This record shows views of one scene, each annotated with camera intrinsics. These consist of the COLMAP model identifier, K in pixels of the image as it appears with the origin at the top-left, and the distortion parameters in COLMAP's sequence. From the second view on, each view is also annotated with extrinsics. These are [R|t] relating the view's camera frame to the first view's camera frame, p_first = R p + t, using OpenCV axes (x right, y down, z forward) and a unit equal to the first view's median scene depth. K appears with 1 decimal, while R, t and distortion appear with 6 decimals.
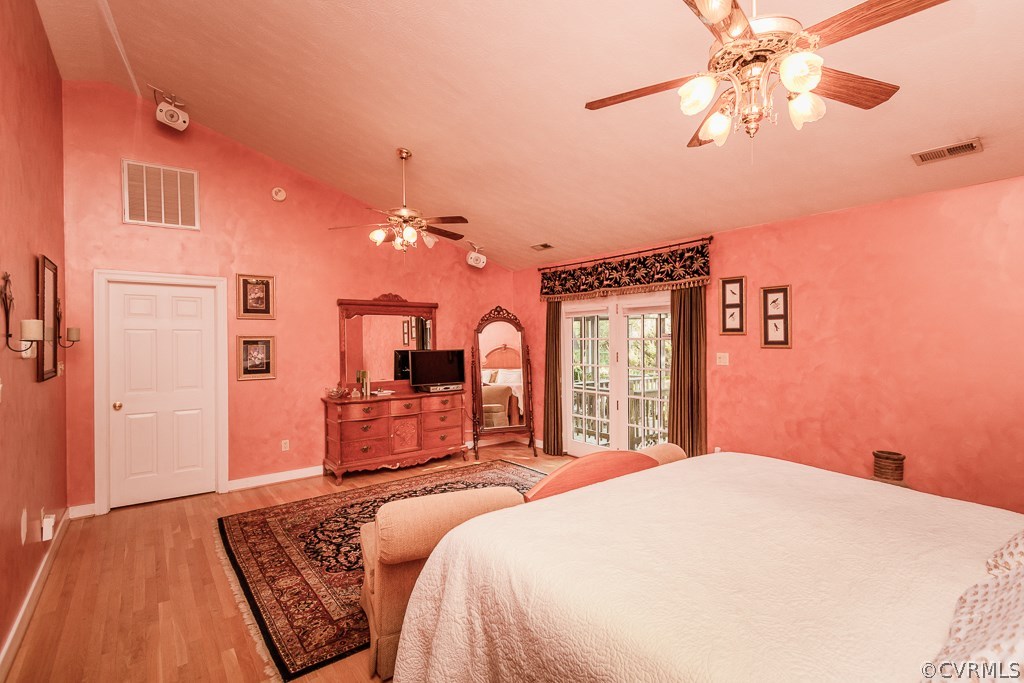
lens RADIAL K [[476.3, 0, 512.0], [0, 476.3, 341.5], [0, 0, 1]] dist [0.002742, -0.000532]
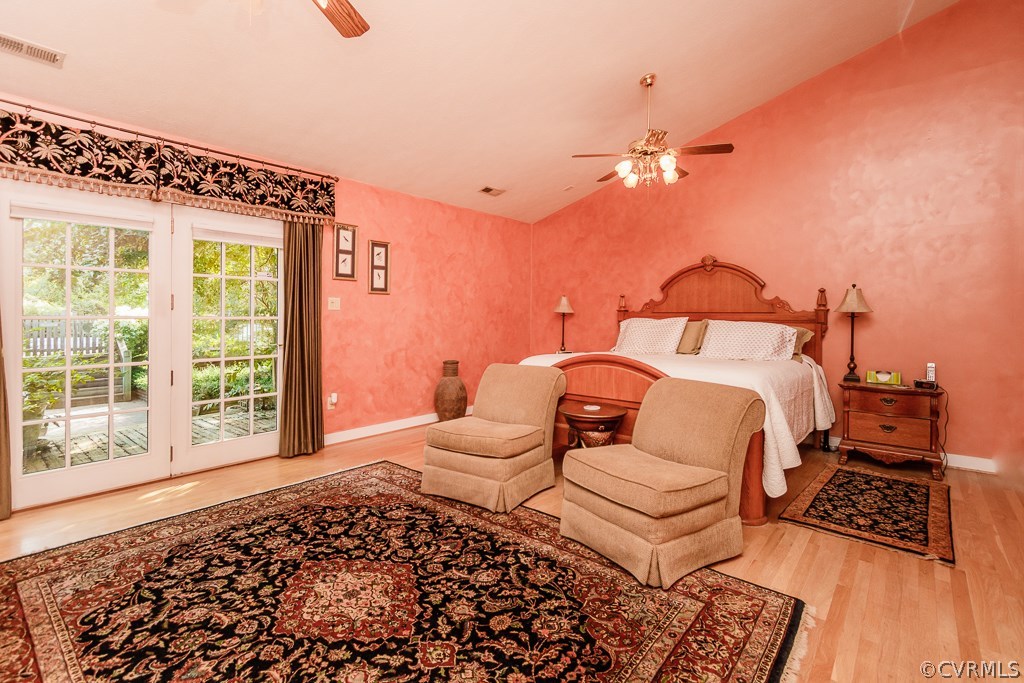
lens RADIAL K [[481.4, 0, 514.8], [0, 481.4, 322.5], [0, 0, 1]] dist [0.002011, -0.000130]
pose [[-0.221099, -0.012041, 0.975177, -0.637950], [-0.001031, 0.999926, 0.012112, 0.065159], [-0.975251, 0.001673, -0.221095, 0.878828]]
